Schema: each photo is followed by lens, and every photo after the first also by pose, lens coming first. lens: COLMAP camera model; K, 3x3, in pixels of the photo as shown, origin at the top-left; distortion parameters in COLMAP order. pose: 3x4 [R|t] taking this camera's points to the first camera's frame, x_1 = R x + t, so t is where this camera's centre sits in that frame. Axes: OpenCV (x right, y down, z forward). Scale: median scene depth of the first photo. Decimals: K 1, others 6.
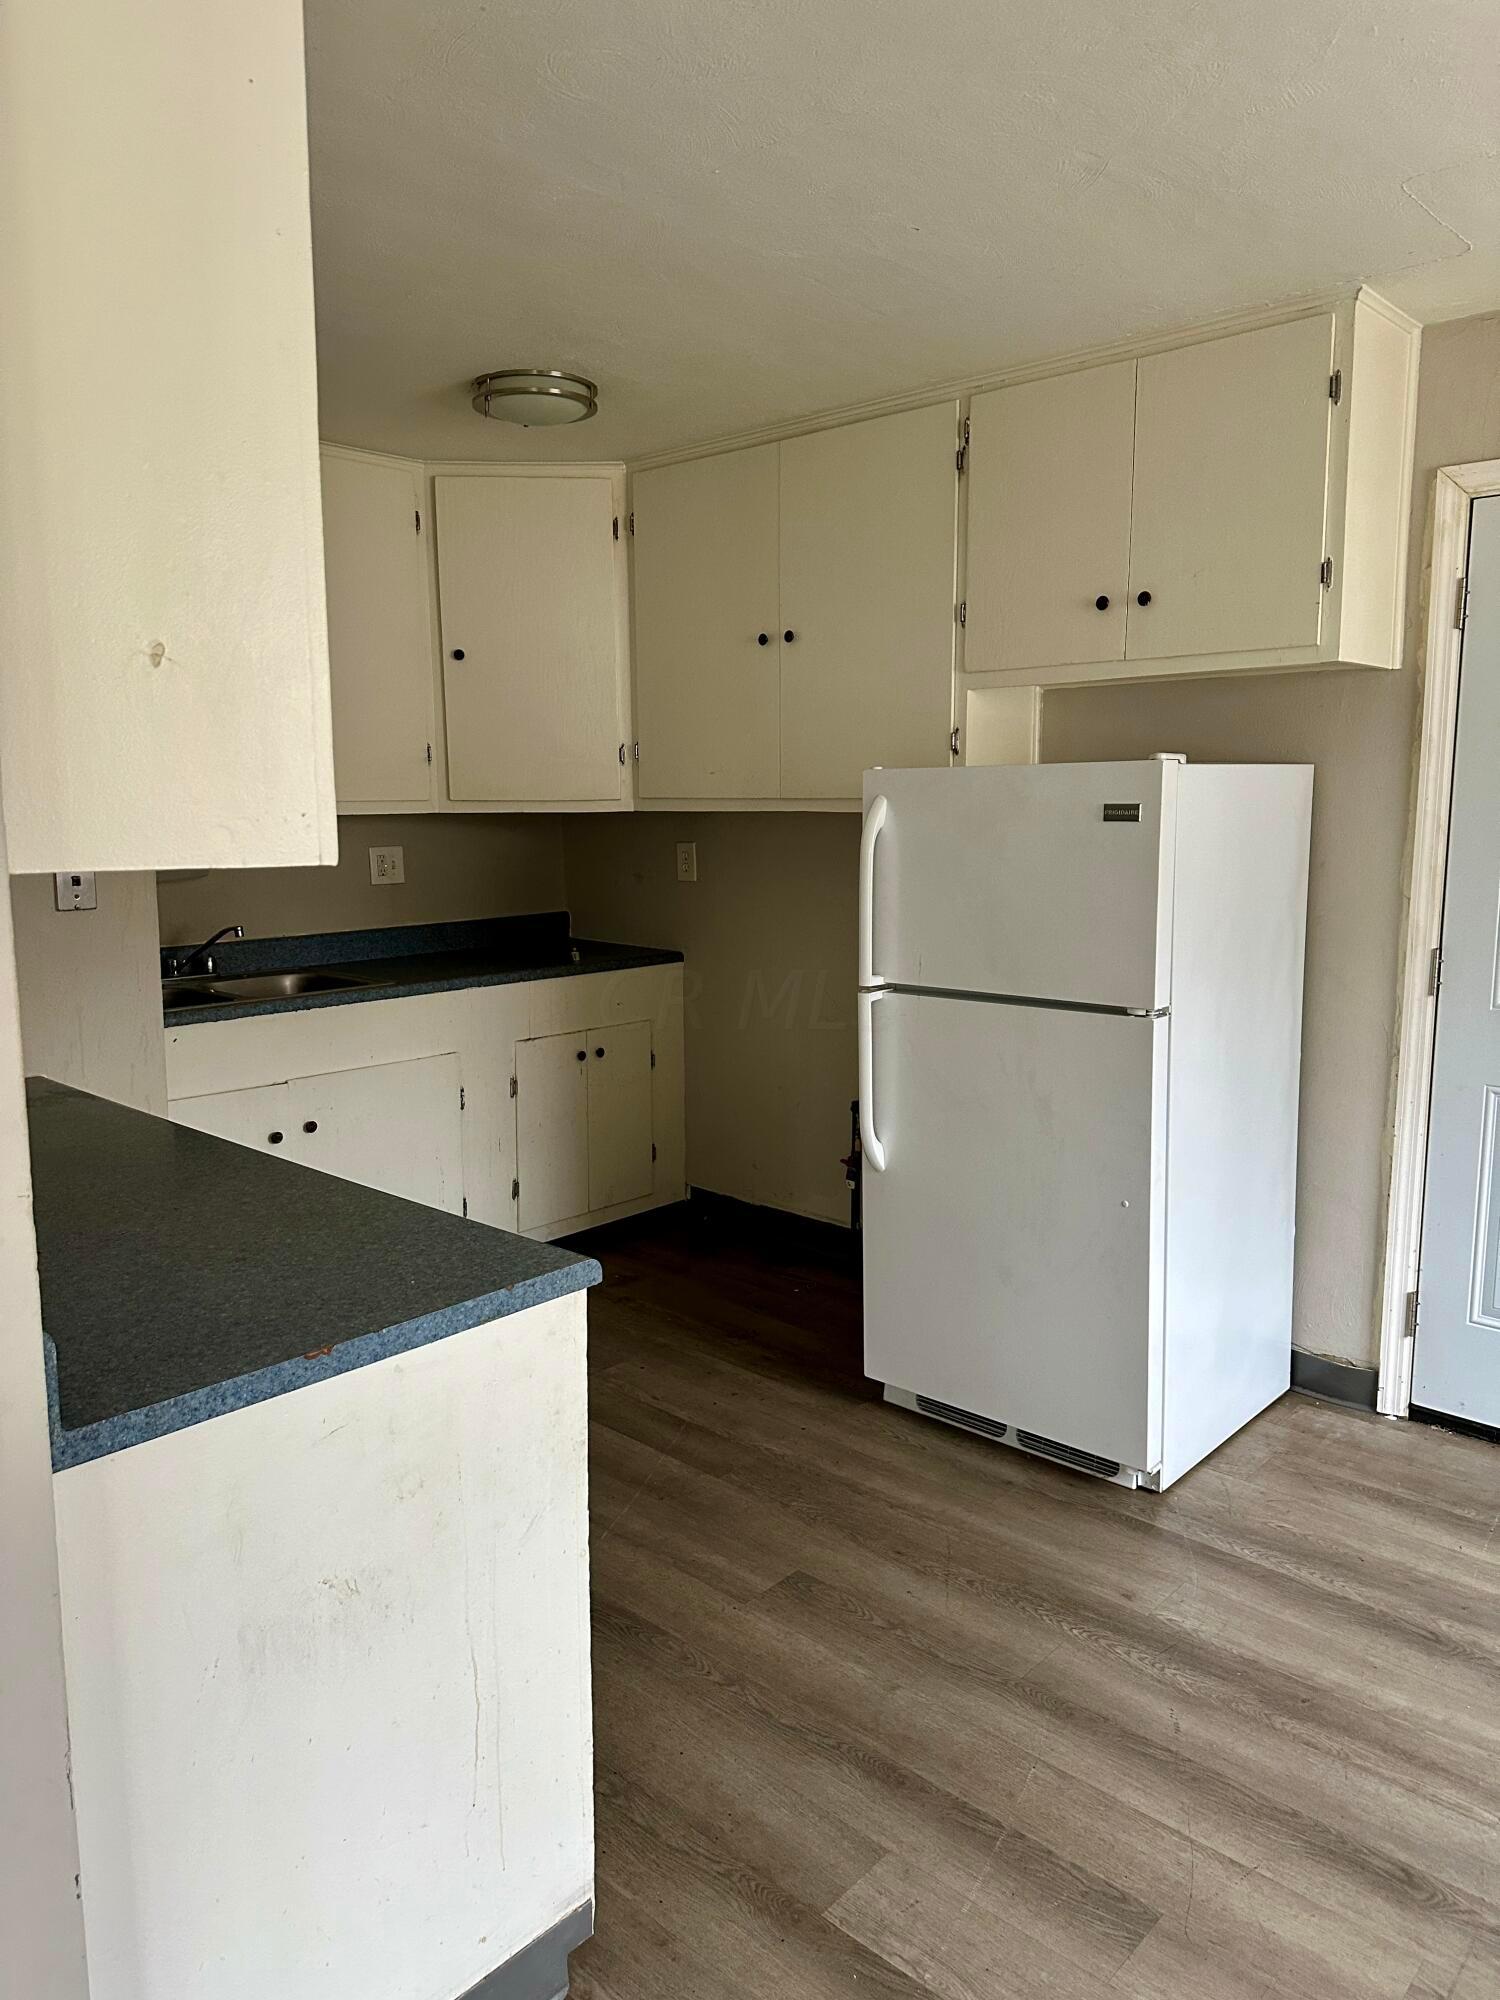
lens RADIAL K [[1426.5, 0, 766.0], [0, 1426.5, 1001.2], [0, 0, 1]] dist [0.049169, -0.050958]
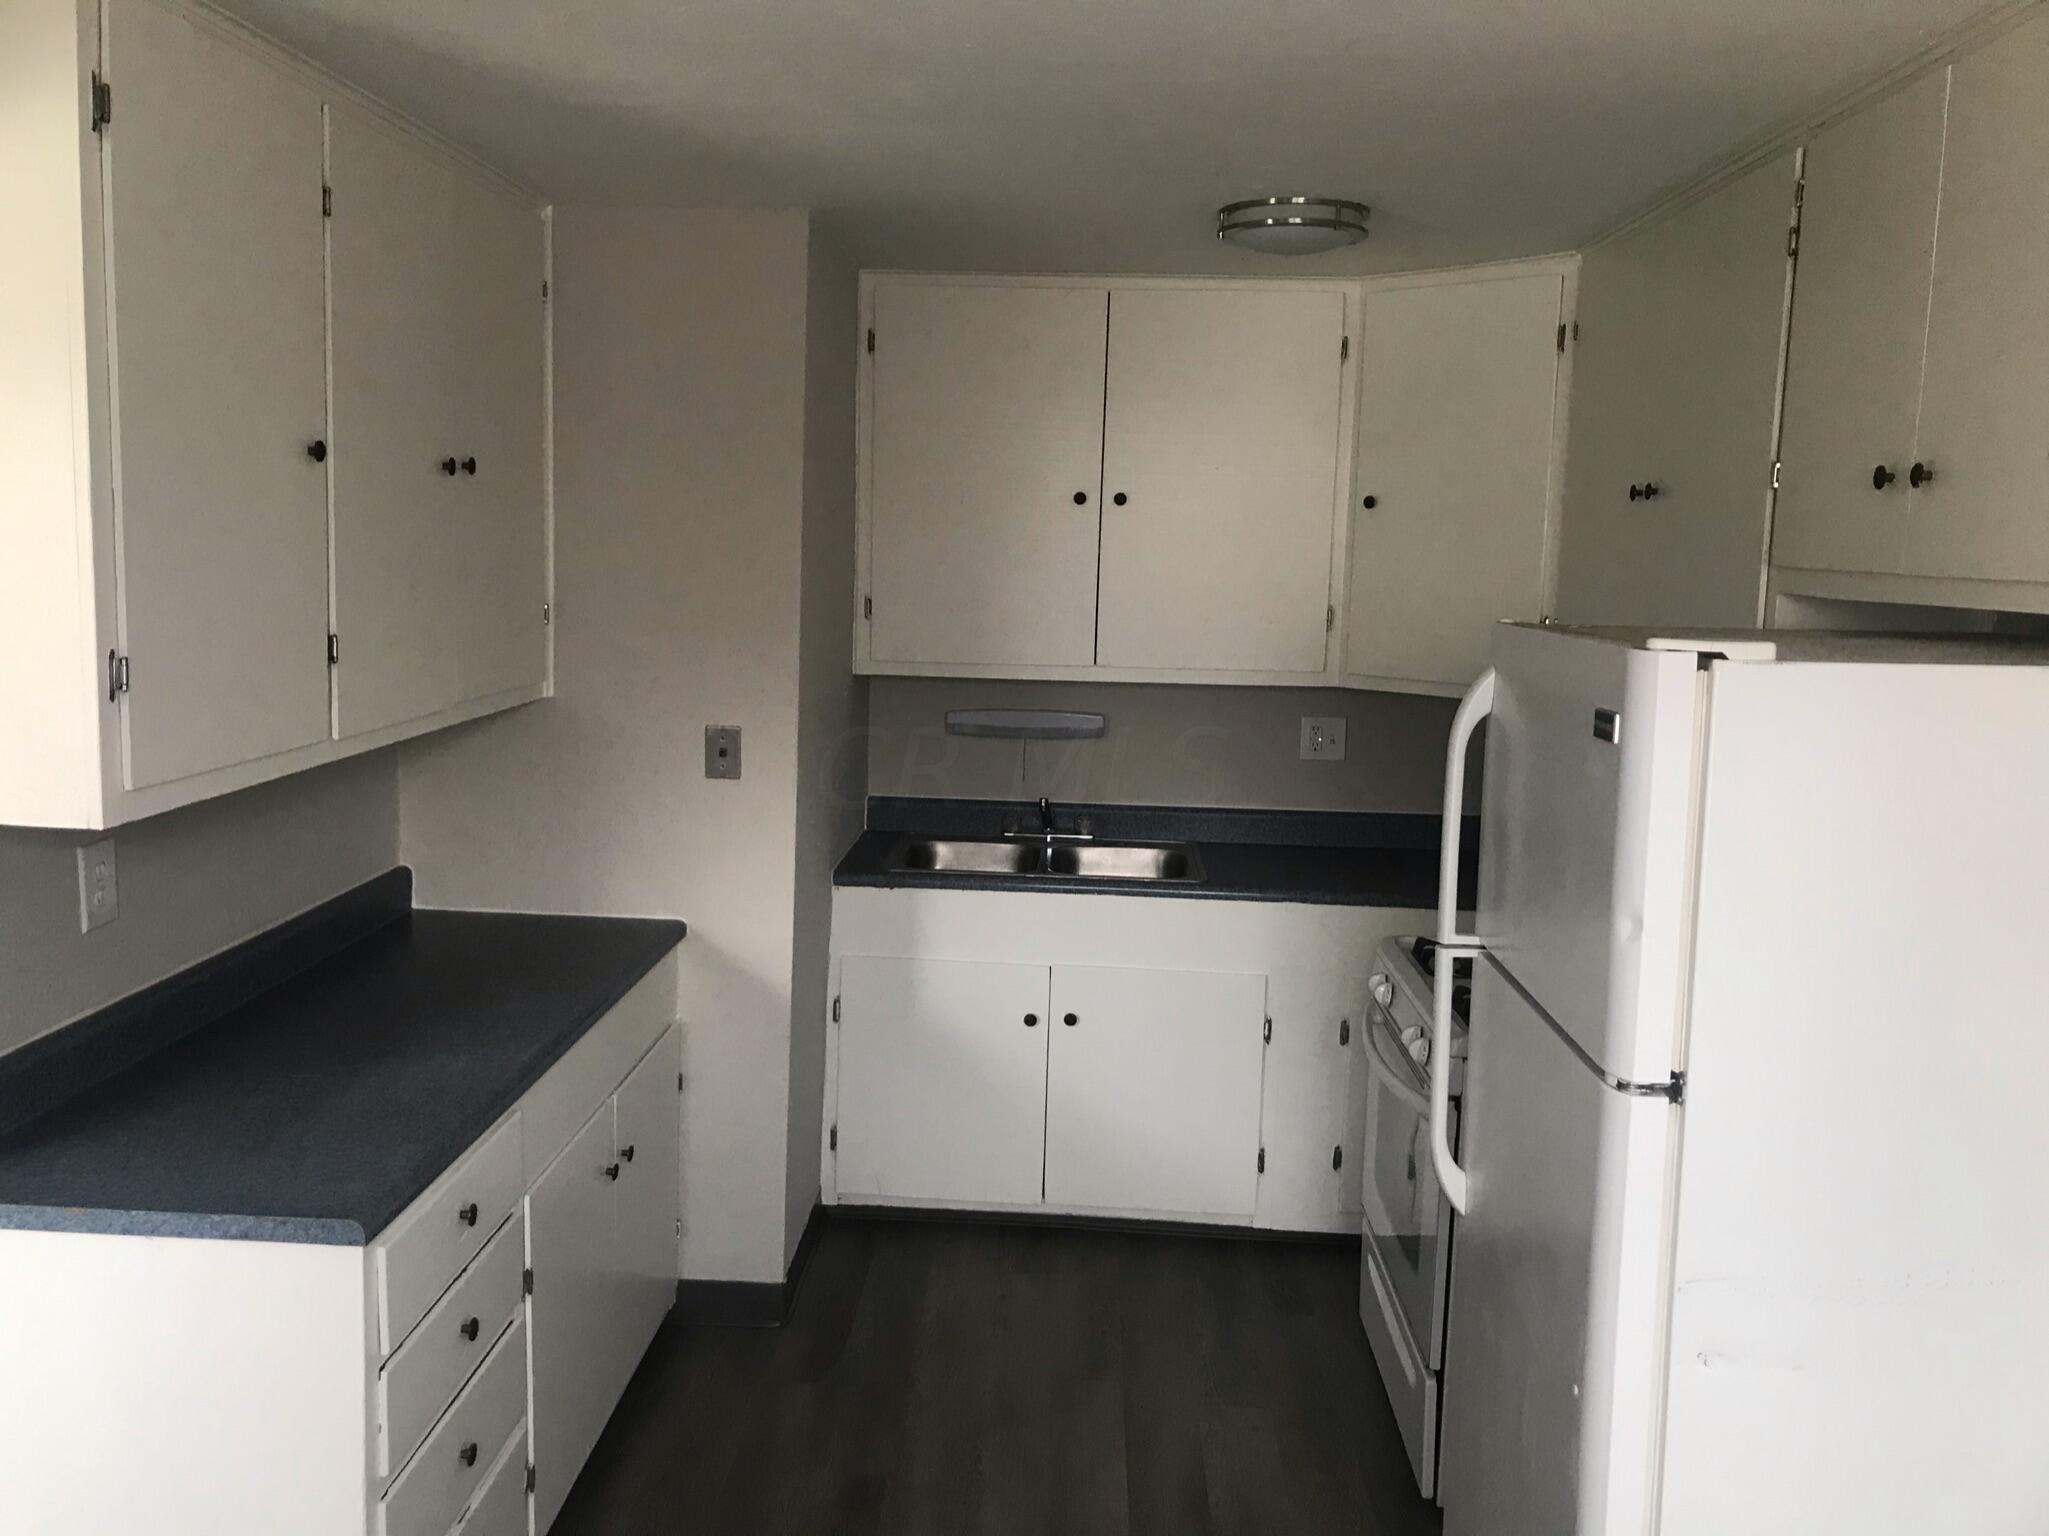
lens RADIAL K [[1694.6, 0, 954.3], [0, 1694.6, 762.0], [0, 0, 1]] dist [0.088123, -0.239405]
pose [[0.623497, 0.125120, -0.771749, 0.460503], [-0.141692, 0.988849, 0.045844, -0.115950], [0.768879, 0.080767, 0.634273, 0.224478]]
